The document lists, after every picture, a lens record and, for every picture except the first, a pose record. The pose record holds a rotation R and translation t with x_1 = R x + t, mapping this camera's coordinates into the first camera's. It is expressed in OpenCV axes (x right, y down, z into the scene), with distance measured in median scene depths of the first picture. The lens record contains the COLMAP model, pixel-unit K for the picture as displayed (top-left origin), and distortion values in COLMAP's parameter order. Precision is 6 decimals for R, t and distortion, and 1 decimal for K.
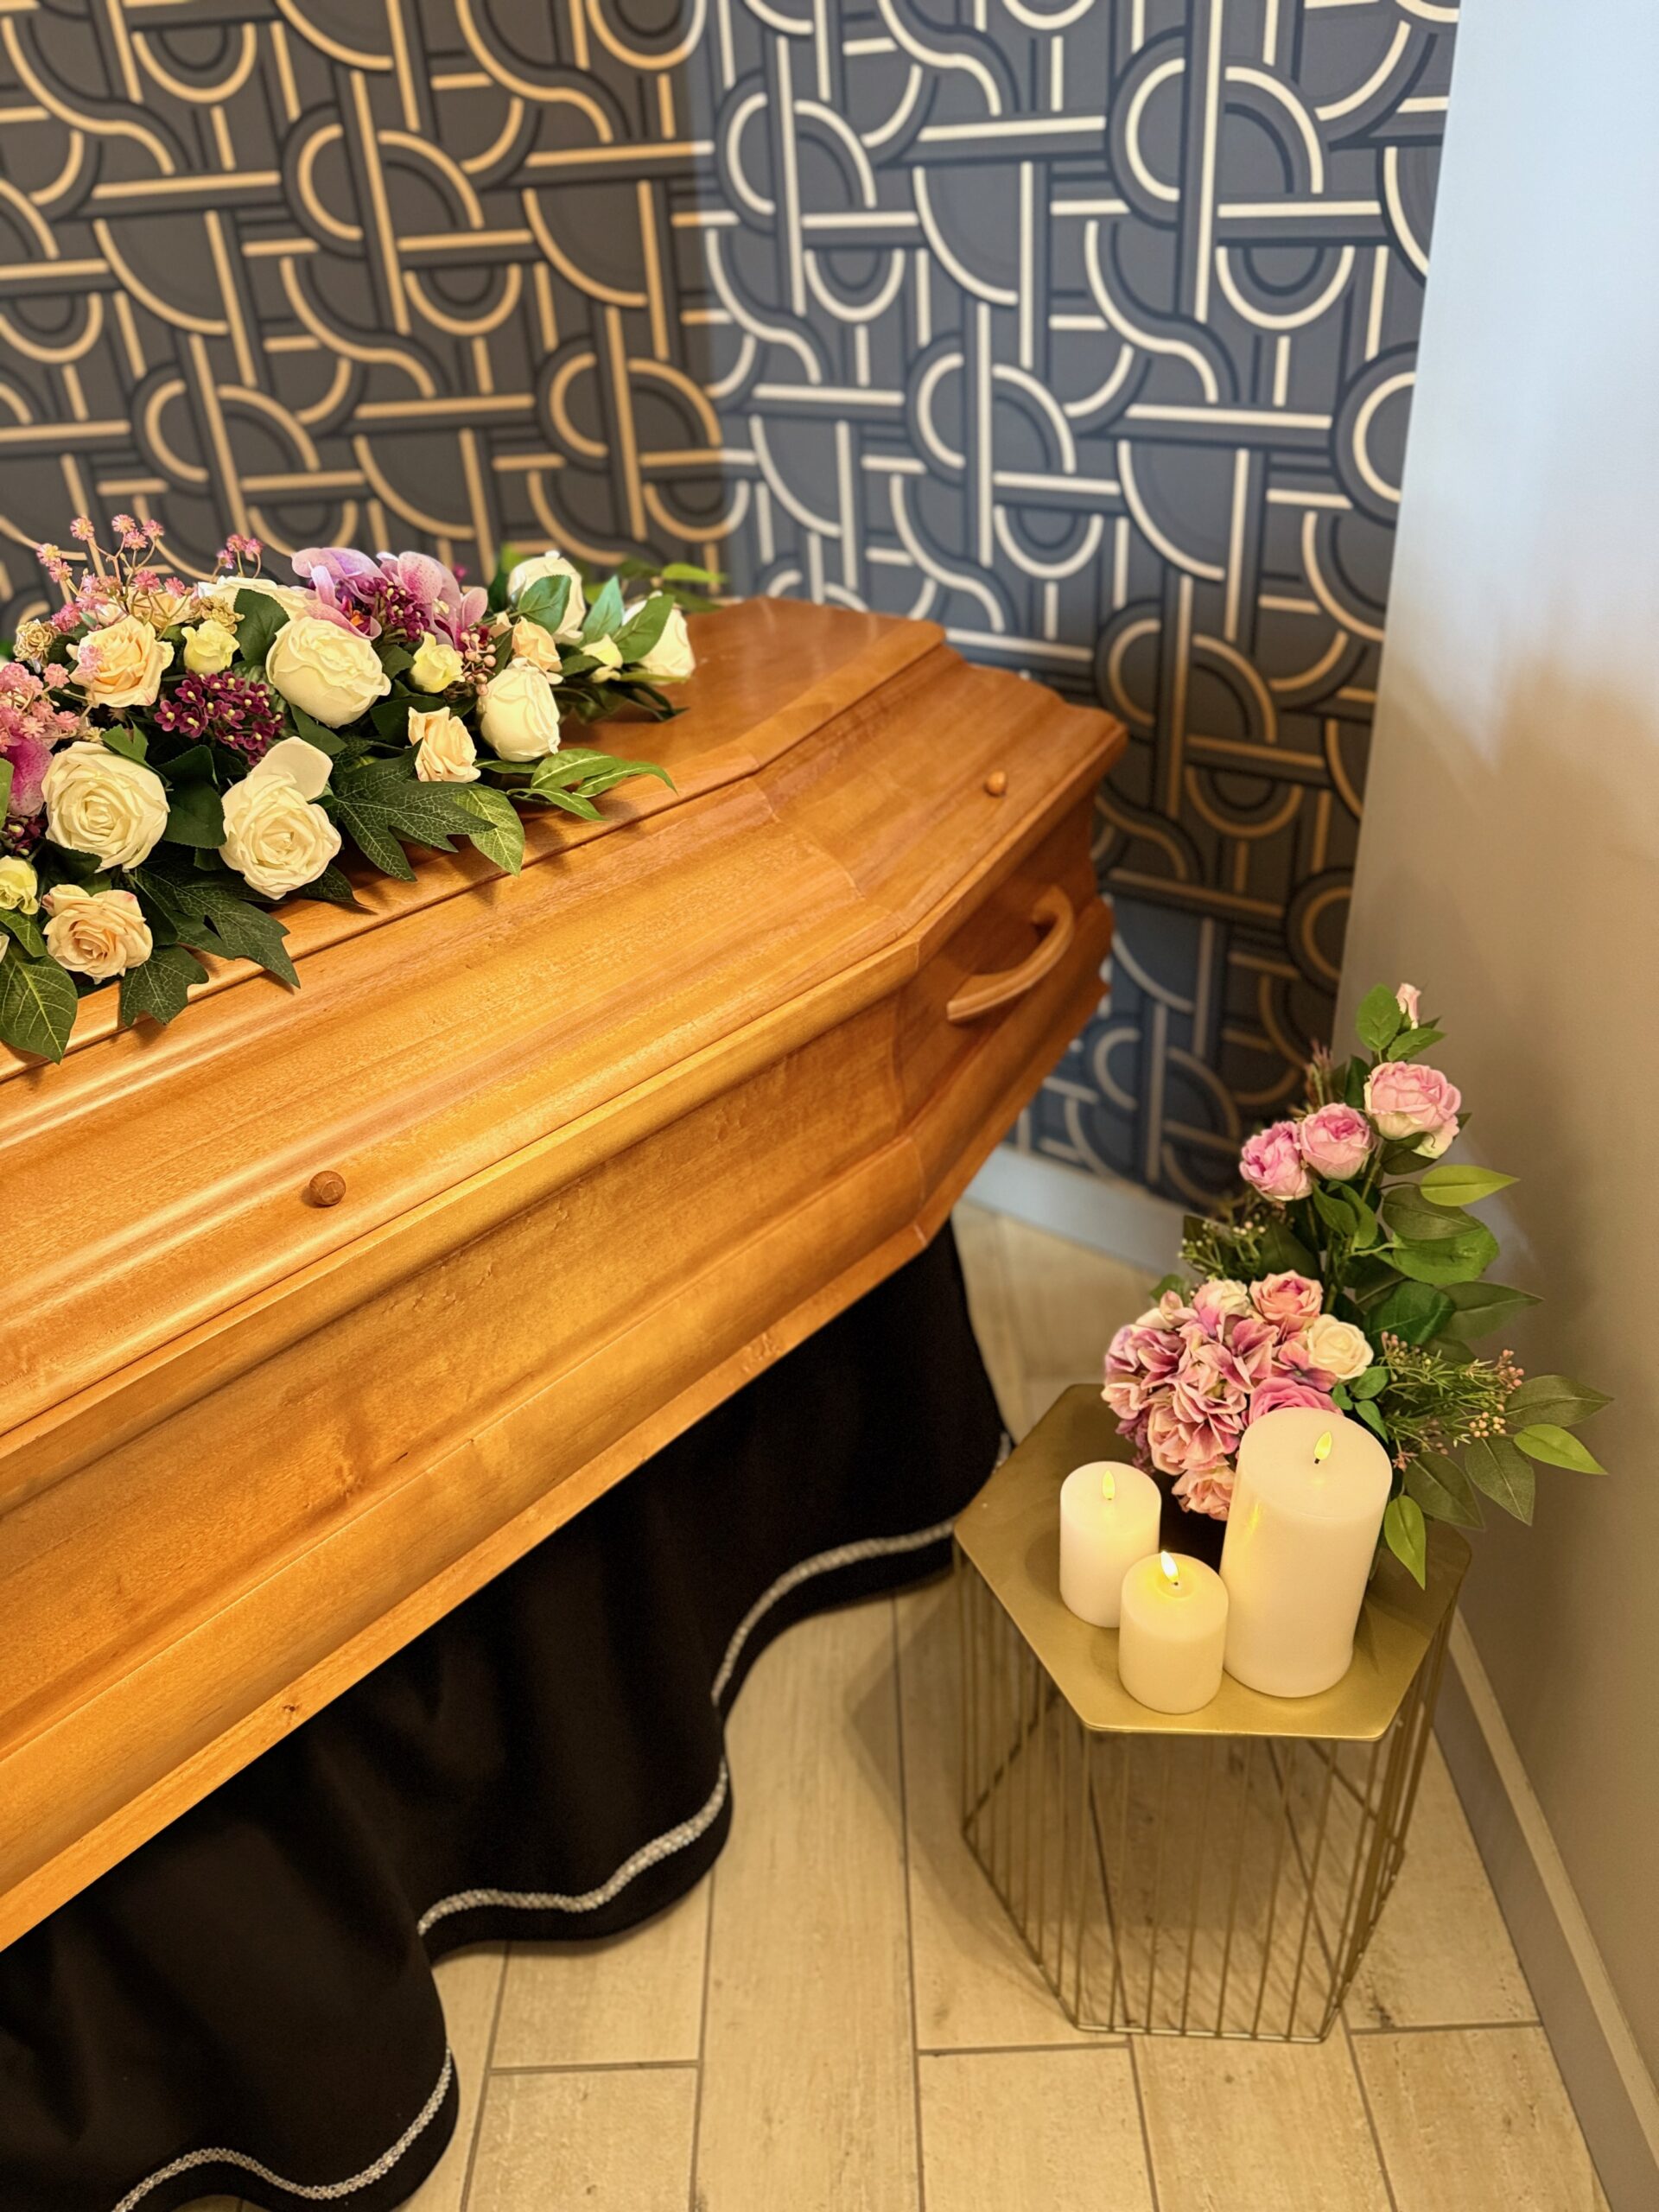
lens RADIAL K [[1484.6, 0, 829.5], [0, 1484.6, 1106.0], [0, 0, 1]] dist [-0.001167, -0.004222]
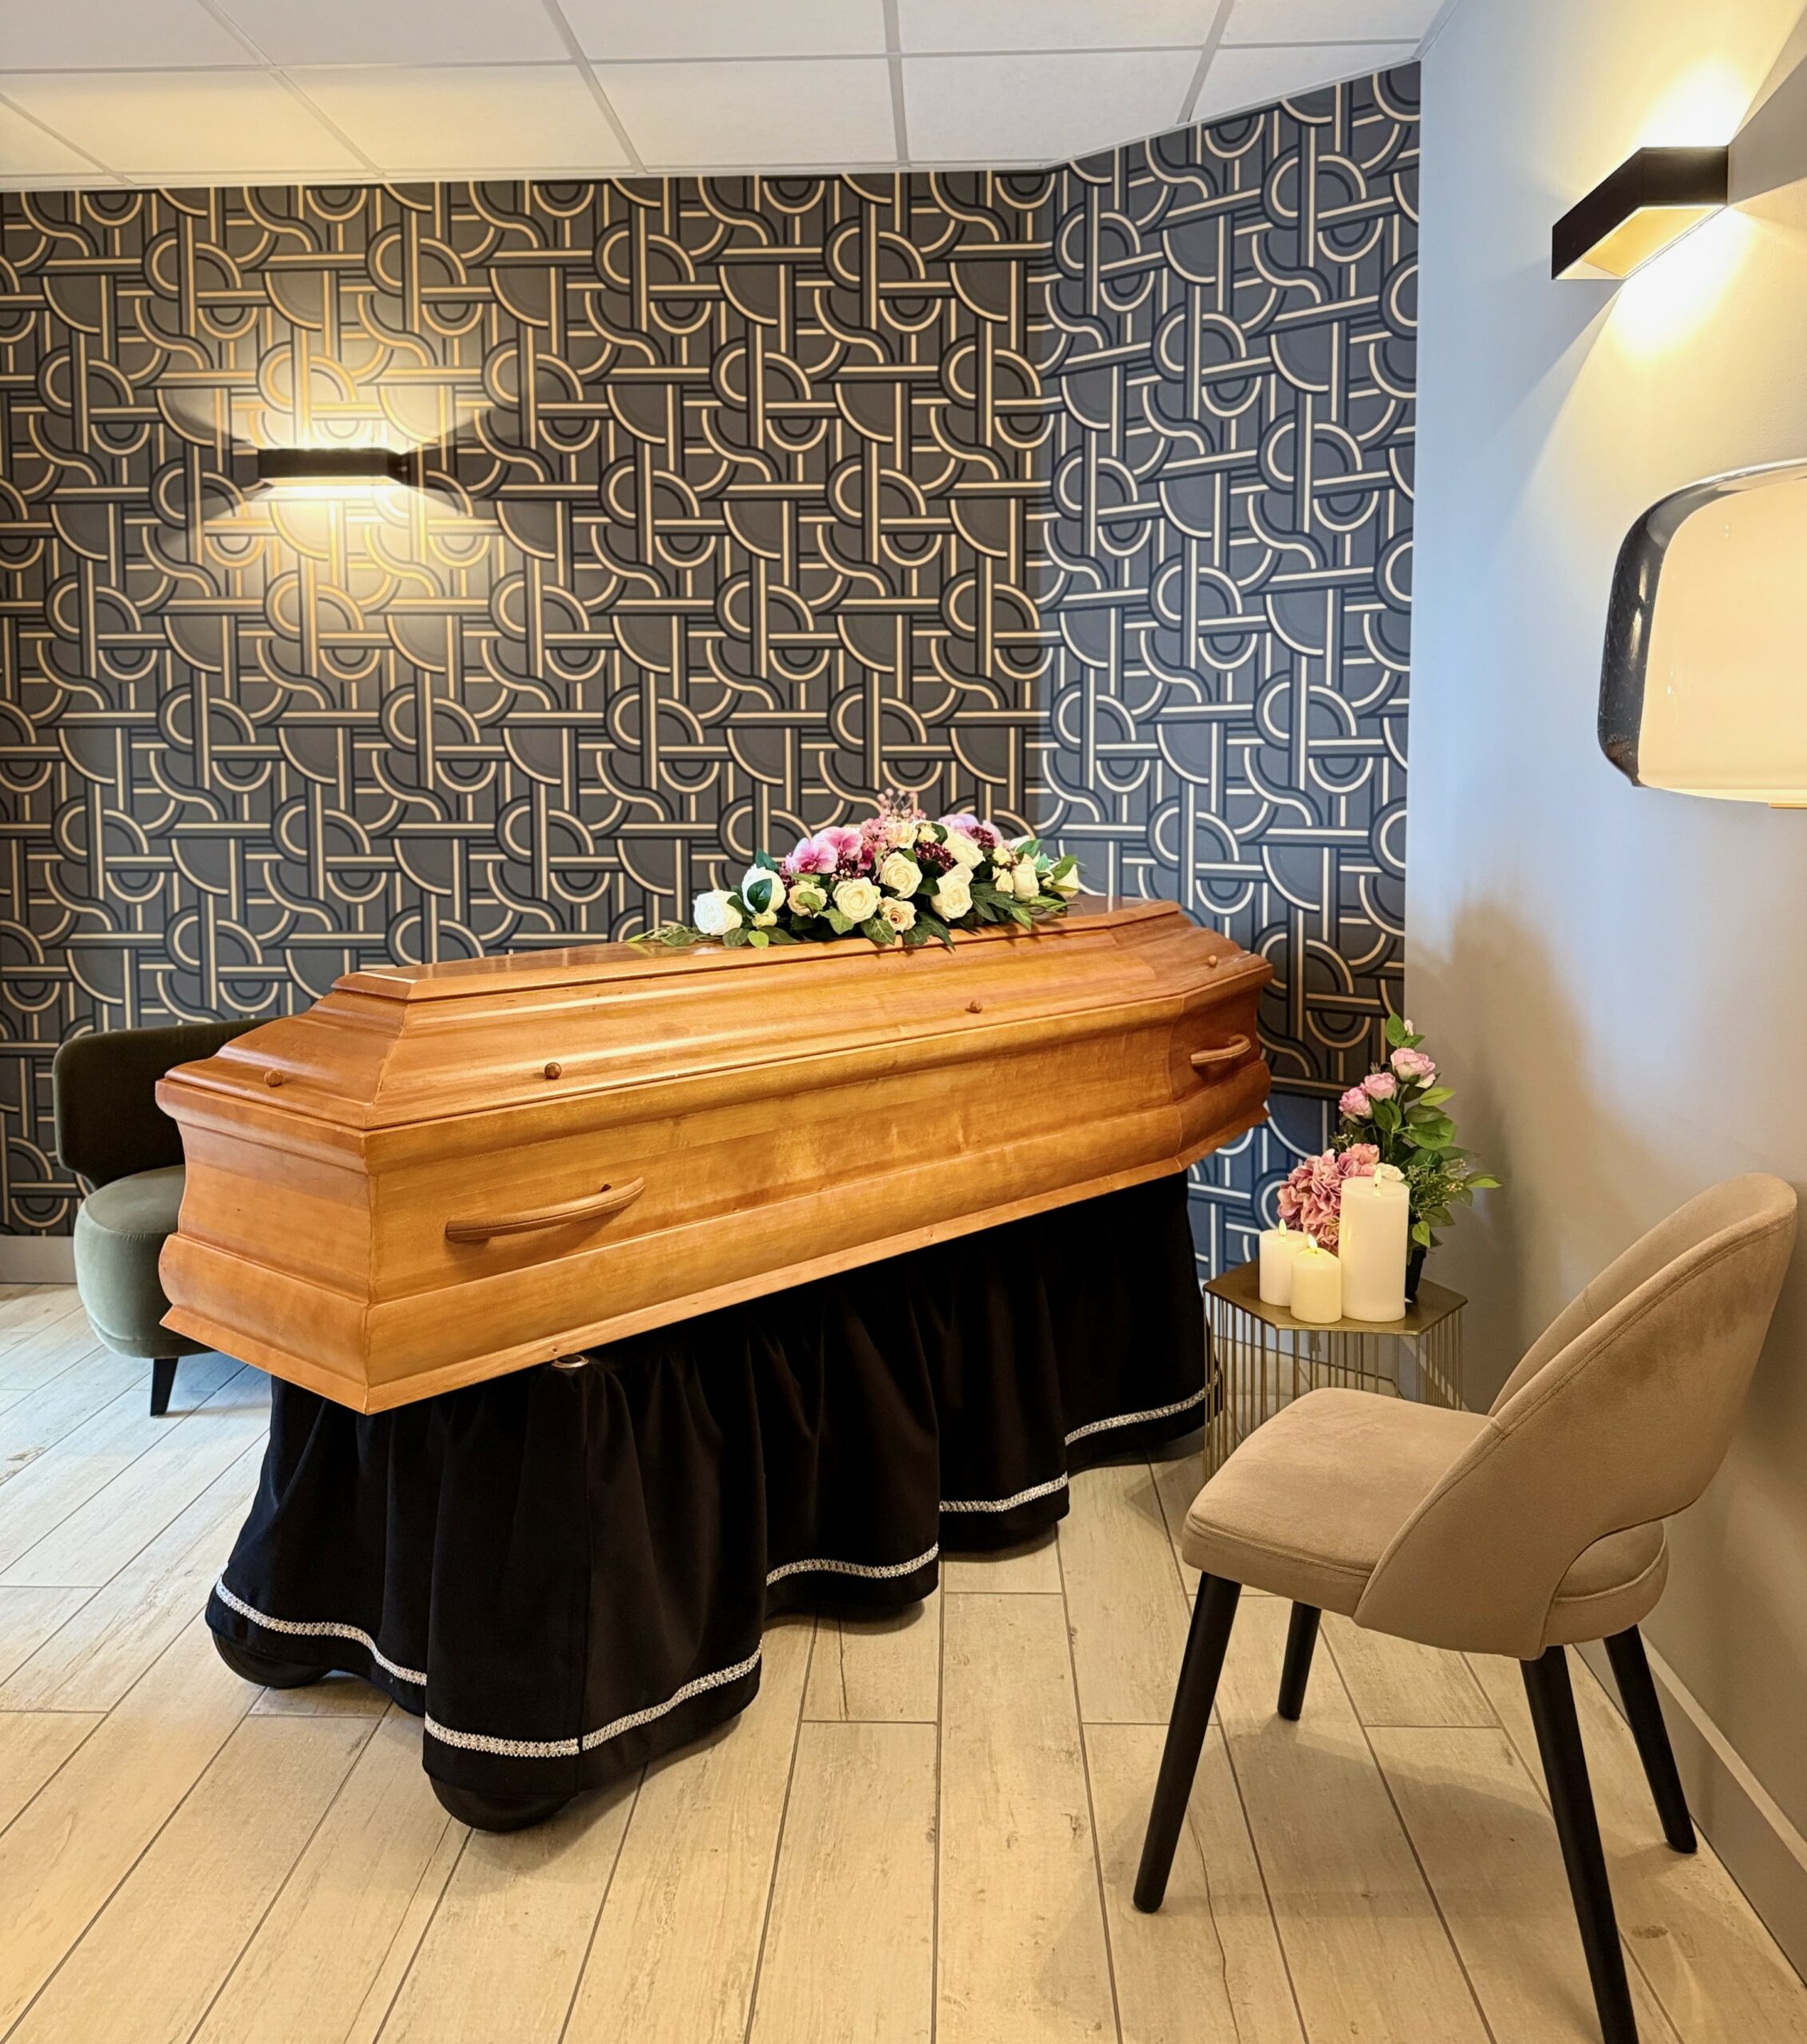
lens RADIAL K [[1781.3, 0, 903.5], [0, 1781.3, 1022.0], [0, 0, 1]] dist [0.127192, 0.000702]
pose [[0.998490, 0.054824, -0.003397, -0.278629], [-0.050753, 0.897163, -0.438774, 0.891510], [-0.021008, 0.438284, 0.898591, -1.098171]]
